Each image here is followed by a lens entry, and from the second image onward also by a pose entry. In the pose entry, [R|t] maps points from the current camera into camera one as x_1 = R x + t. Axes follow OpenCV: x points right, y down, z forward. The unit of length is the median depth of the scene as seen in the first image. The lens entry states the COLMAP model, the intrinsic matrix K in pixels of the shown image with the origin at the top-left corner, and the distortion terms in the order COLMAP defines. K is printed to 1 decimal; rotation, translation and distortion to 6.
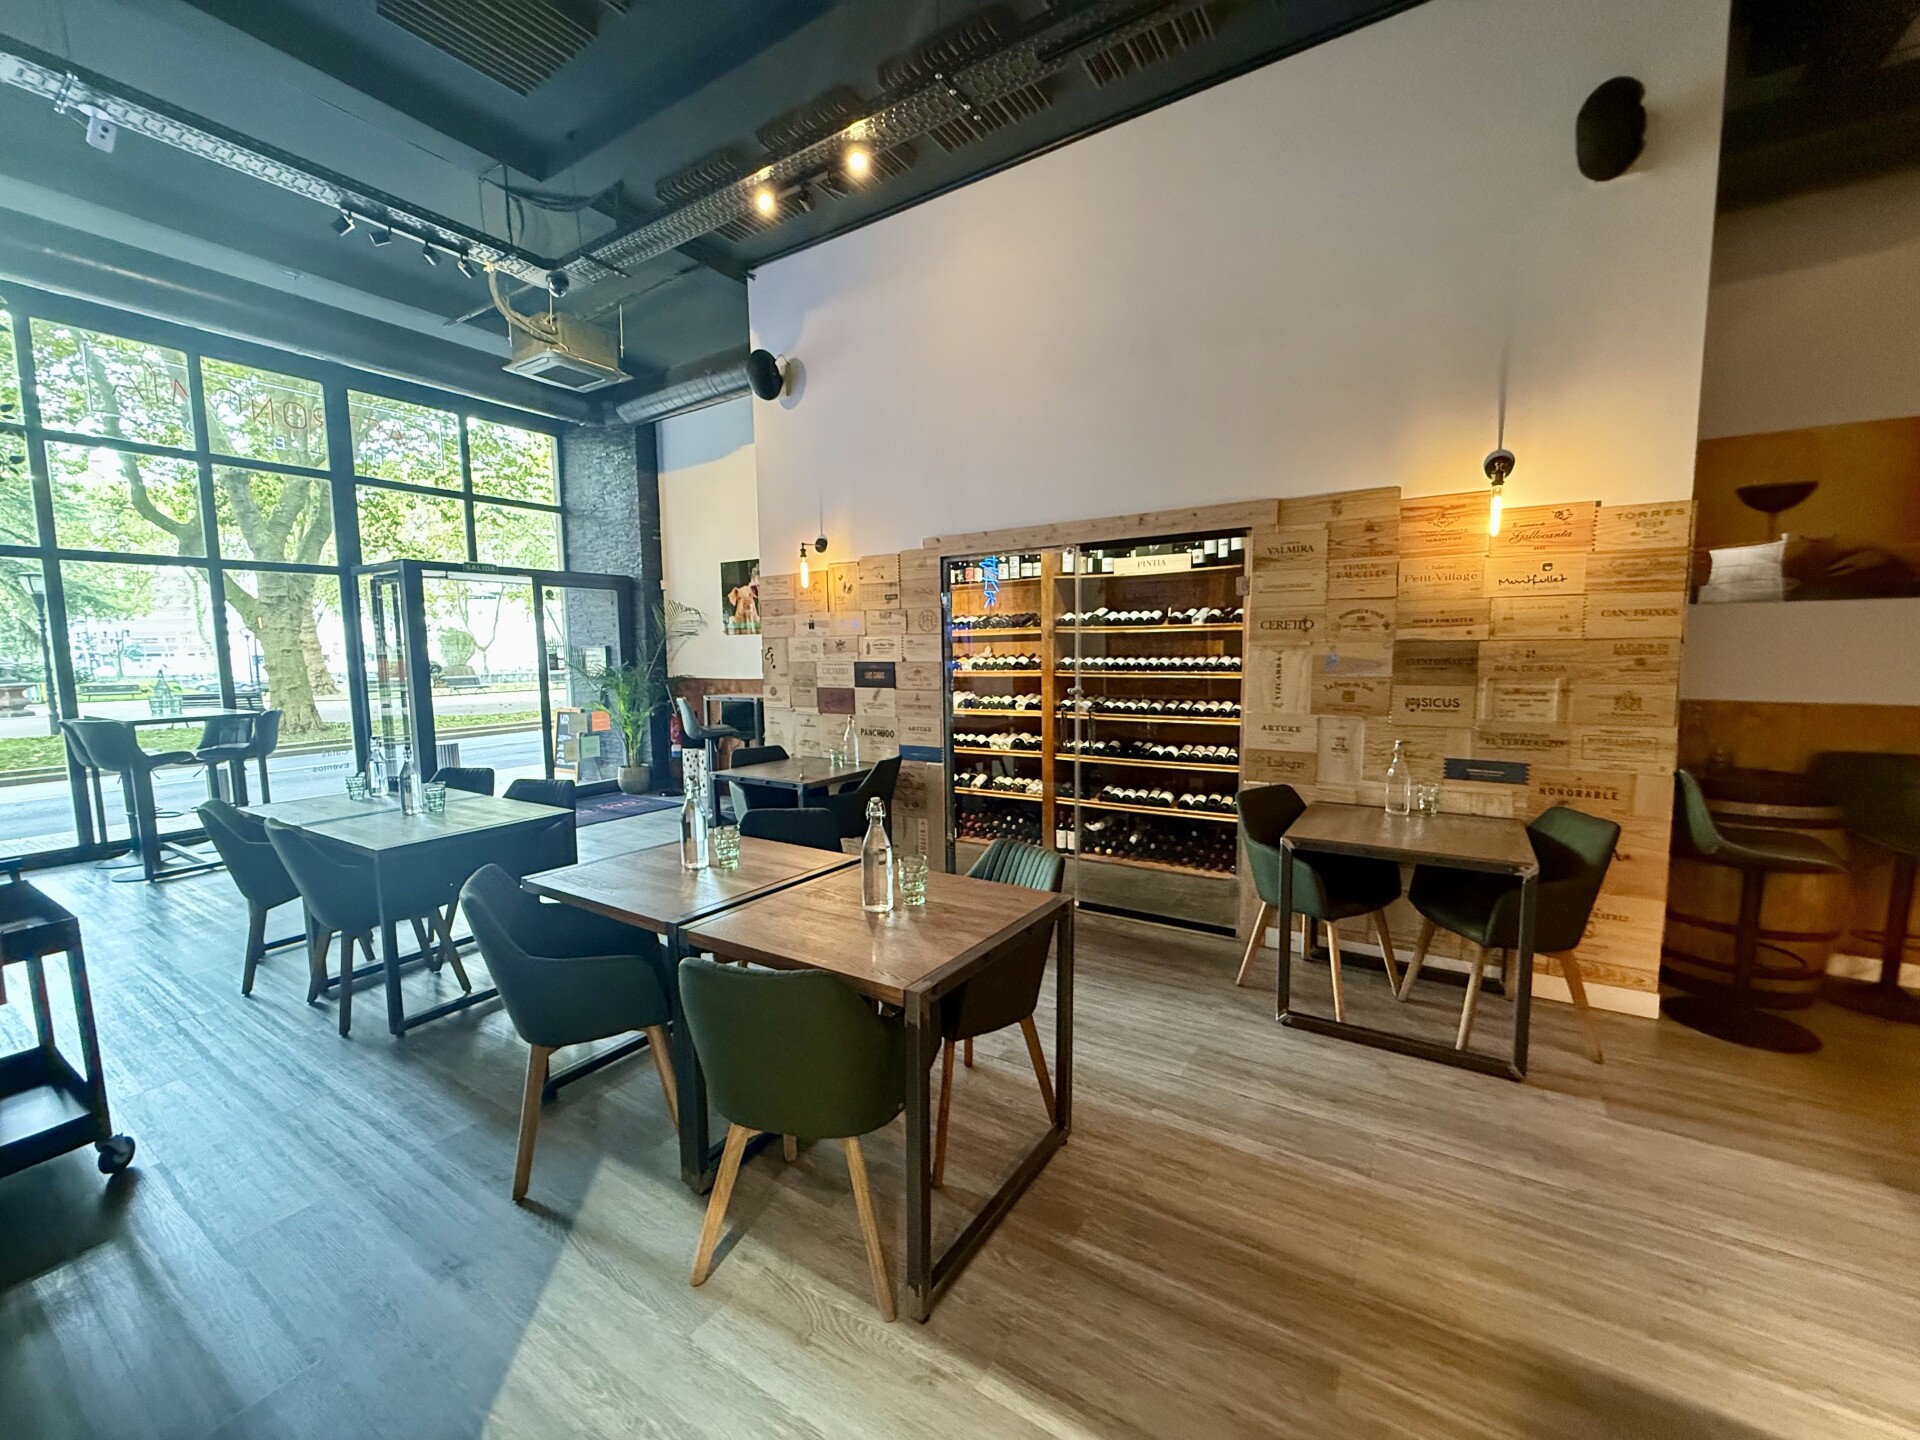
lens RADIAL K [[760.6, 0, 960.0], [0, 760.6, 720.0], [0, 0, 1]] dist [0.001237, -0.000475]
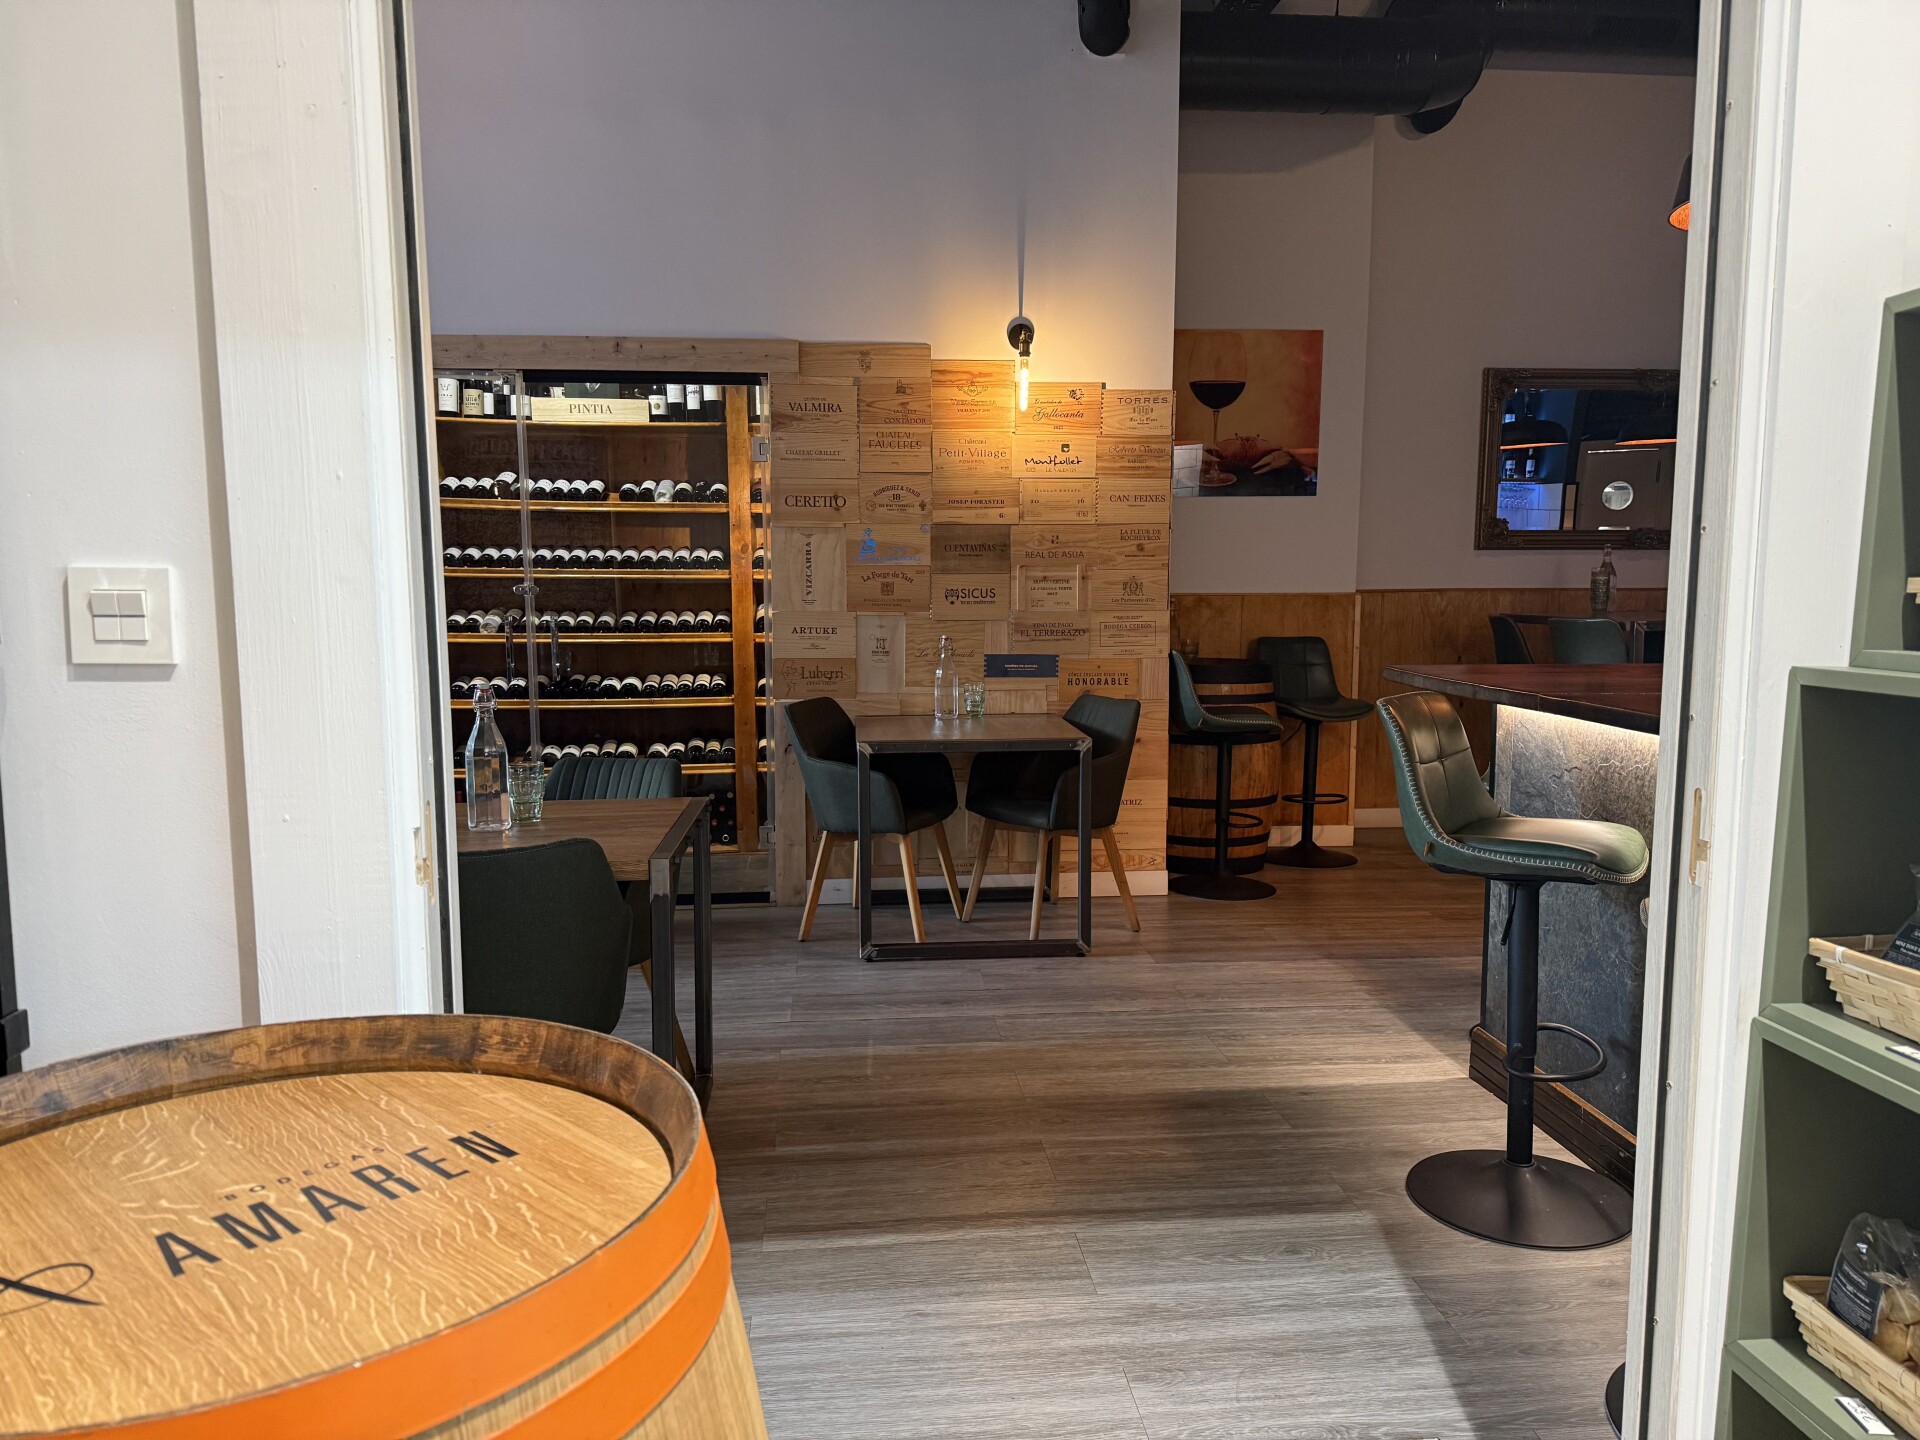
lens RADIAL K [[1312.6, 0, 960.0], [0, 1312.6, 720.0], [0, 0, 1]] dist [0.157946, -0.233470]
pose [[0.788384, -0.060177, 0.612233, -0.358977], [0.051120, 0.998171, 0.032283, 0.077524], [-0.613055, 0.005846, 0.790018, -0.226691]]
